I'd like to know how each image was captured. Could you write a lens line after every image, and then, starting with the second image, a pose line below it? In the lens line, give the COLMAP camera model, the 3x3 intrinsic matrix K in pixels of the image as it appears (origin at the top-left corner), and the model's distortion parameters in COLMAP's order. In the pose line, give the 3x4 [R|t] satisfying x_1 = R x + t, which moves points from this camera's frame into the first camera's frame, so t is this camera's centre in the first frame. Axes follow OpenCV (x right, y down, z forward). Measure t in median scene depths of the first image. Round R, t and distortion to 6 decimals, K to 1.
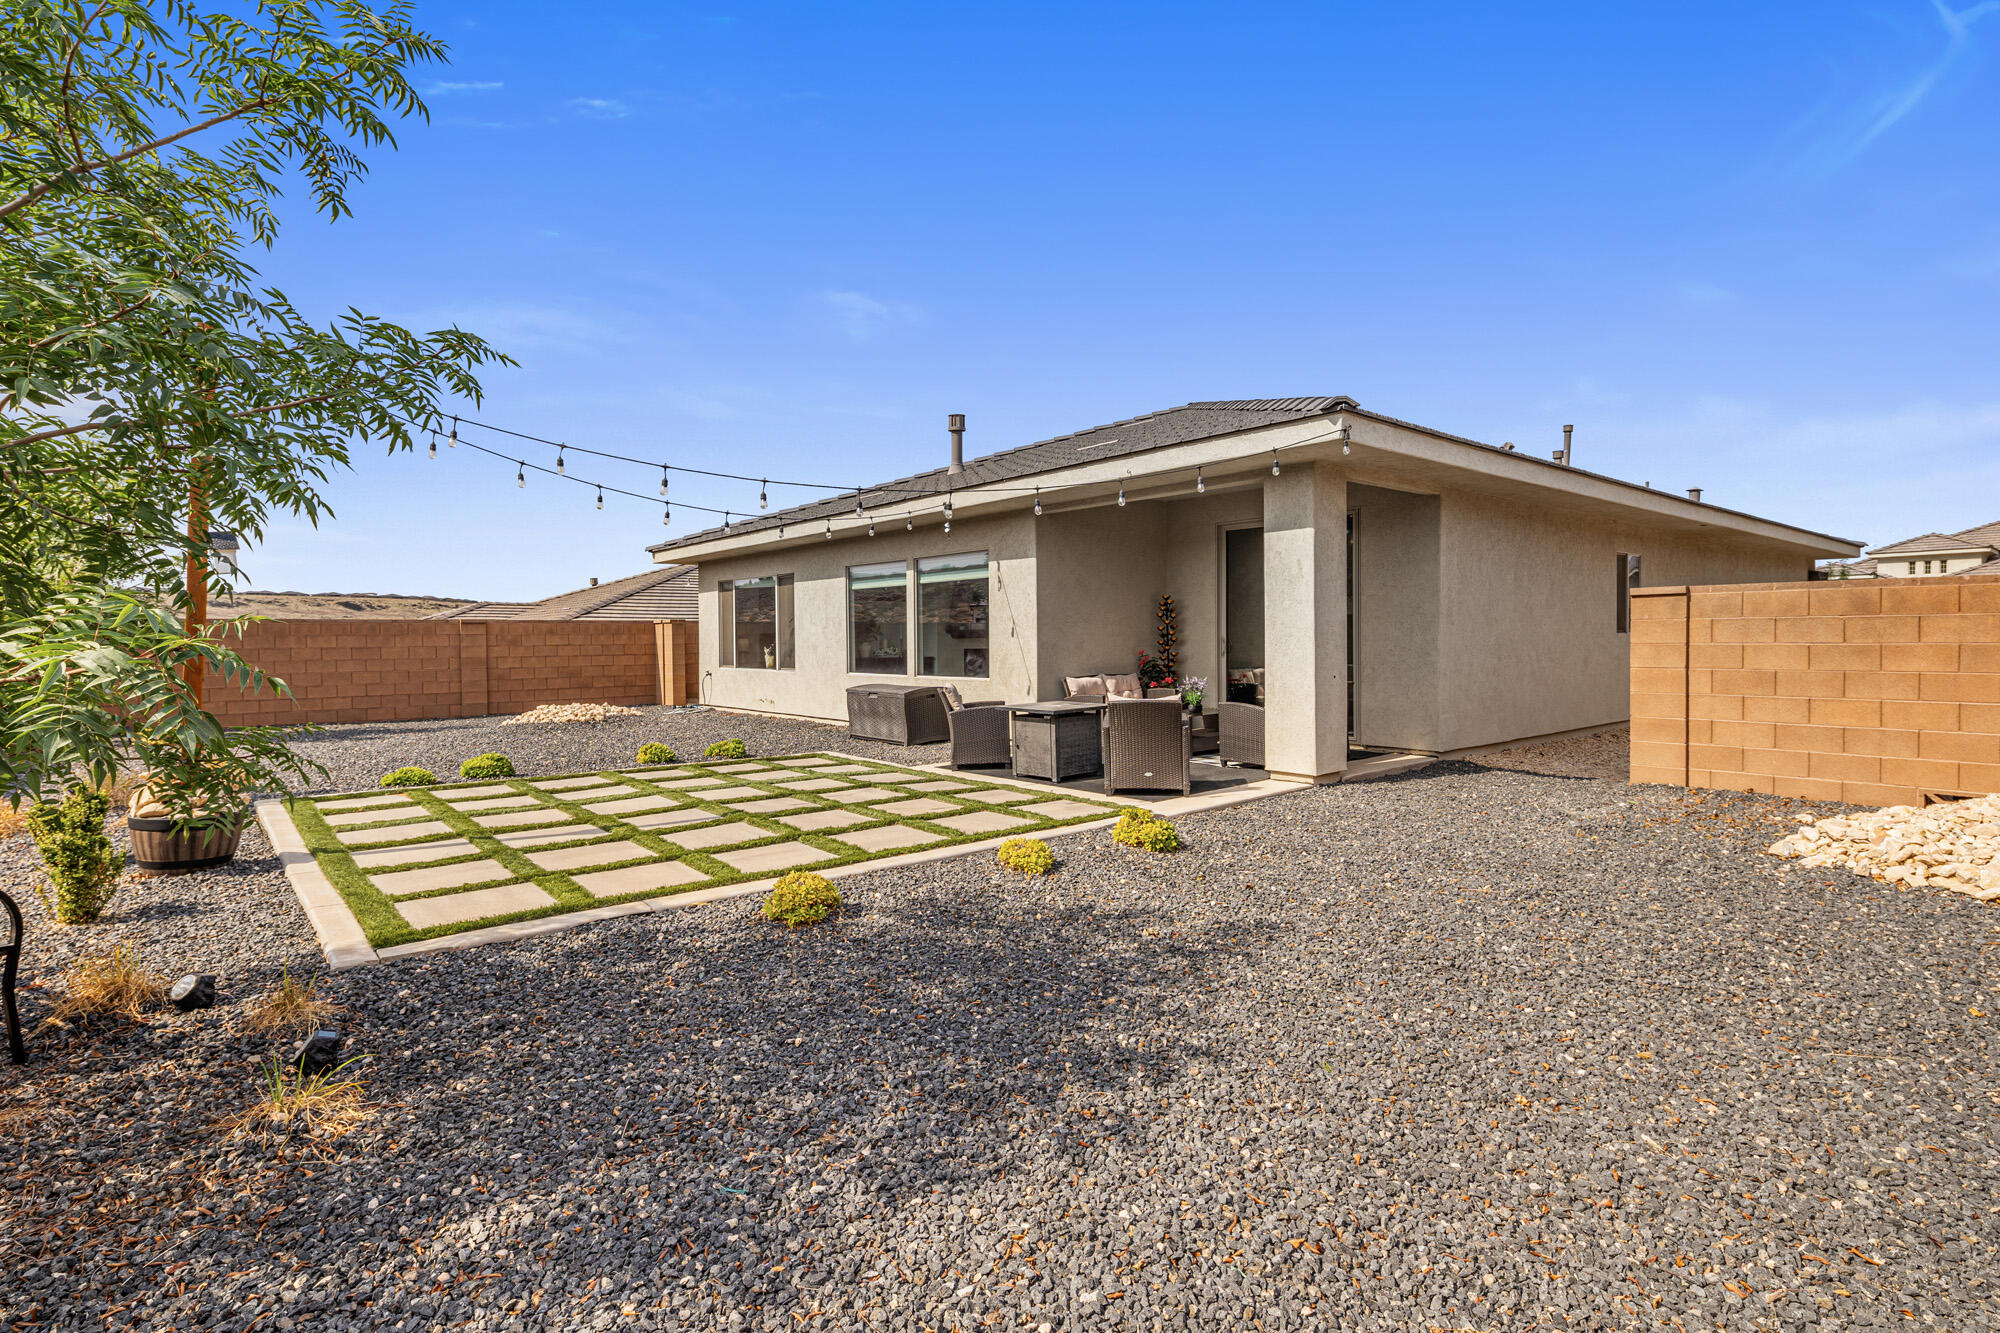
lens RADIAL K [[986.1, 0, 1000.0], [0, 986.1, 666.5], [0, 0, 1]] dist [0.000024, 0.000066]
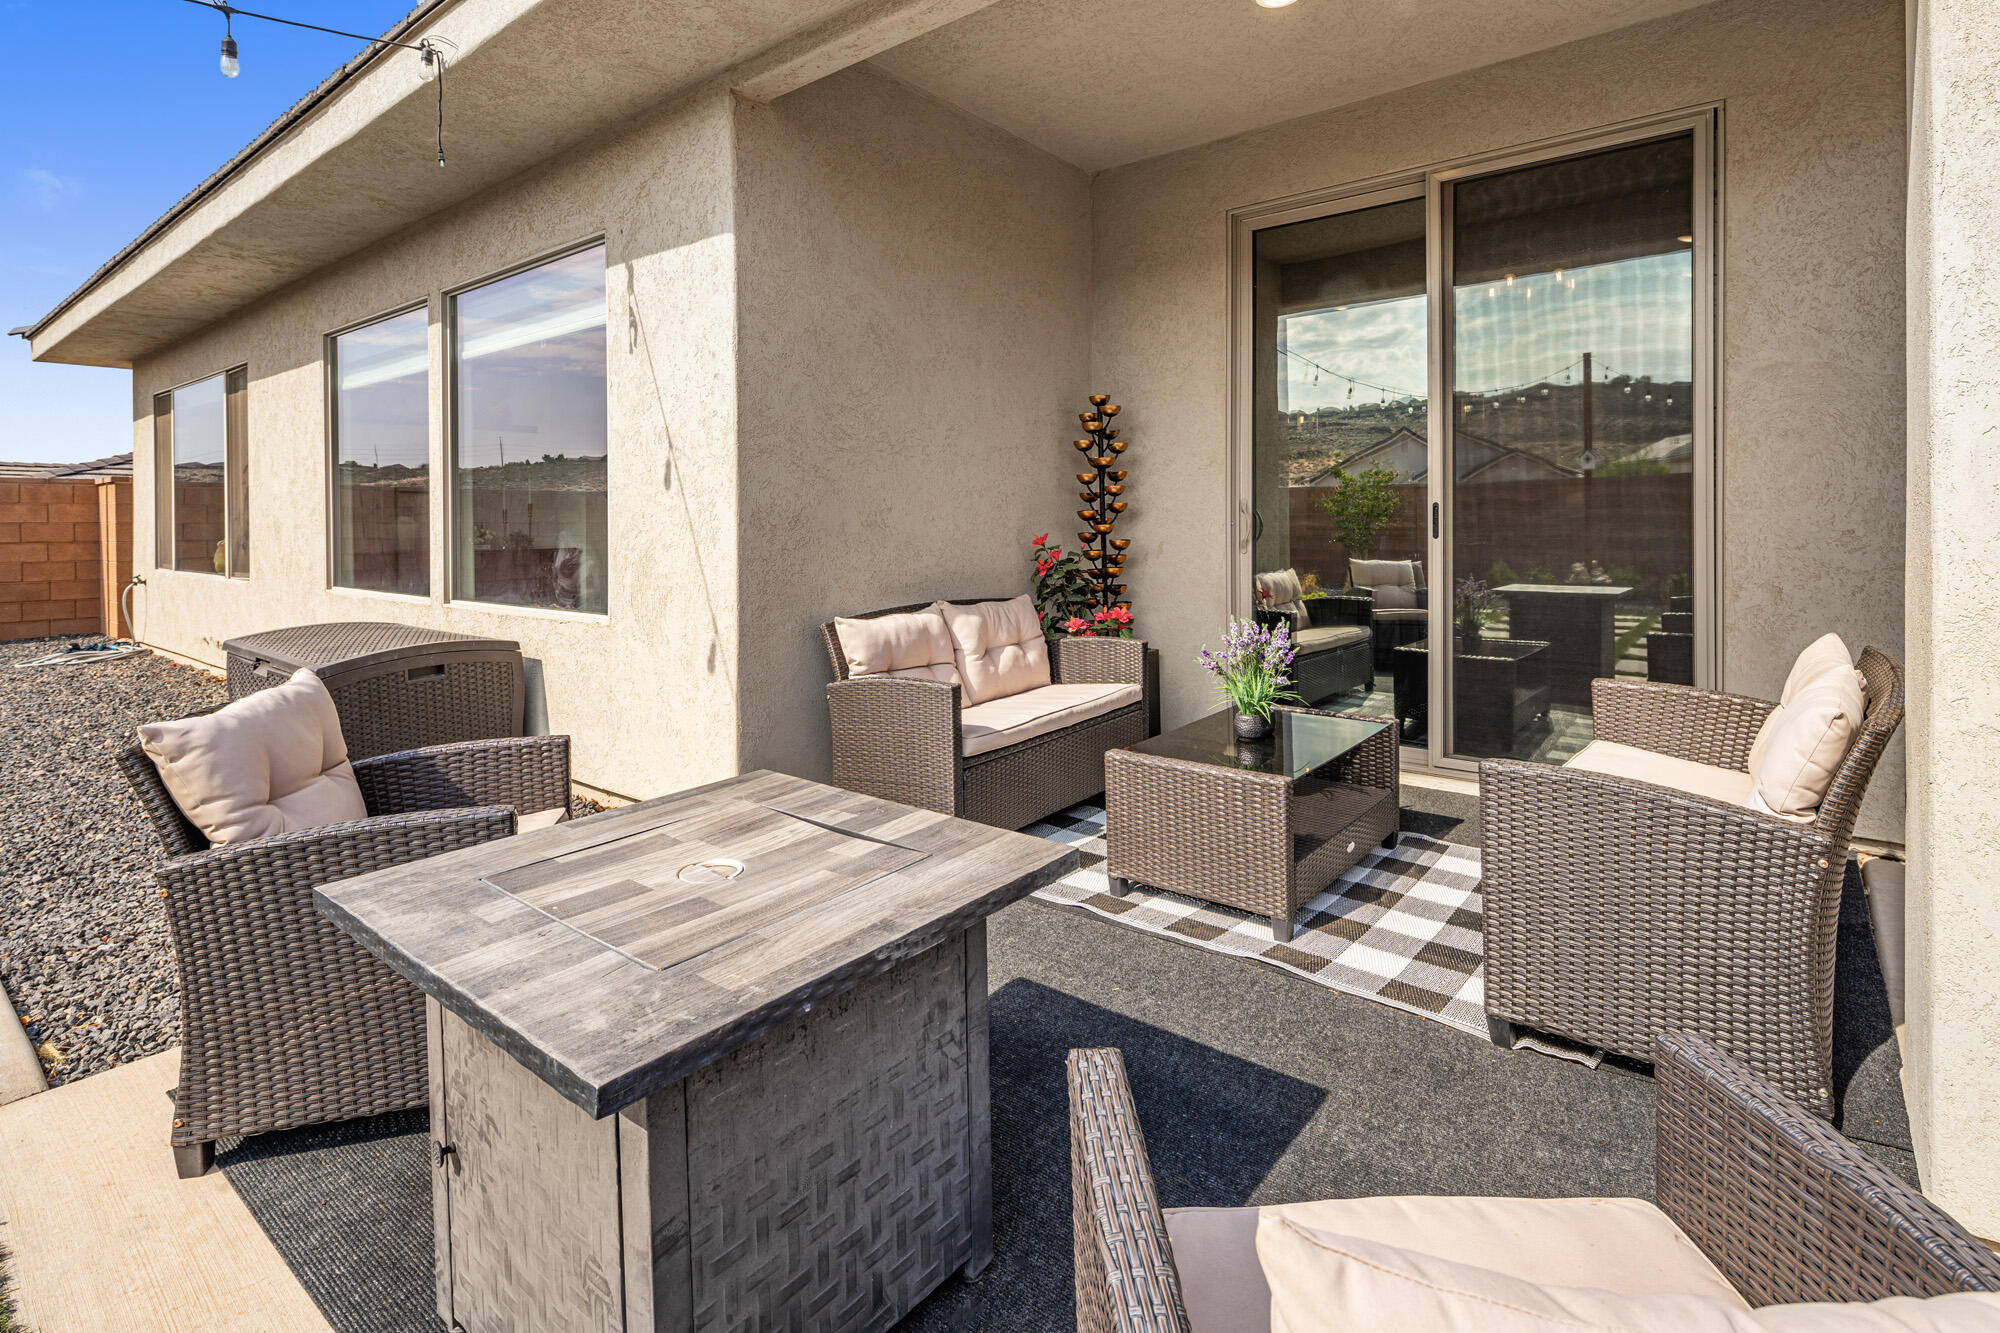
lens RADIAL K [[978.5, 0, 994.9], [0, 978.5, 533.4], [0, 0, 1]] dist [-0.000568, -0.000081]
pose [[0.982271, 0.001187, 0.187461, 0.054813], [0.002300, 0.999828, -0.018387, -0.009874], [-0.187450, 0.018492, 0.982100, 0.634065]]
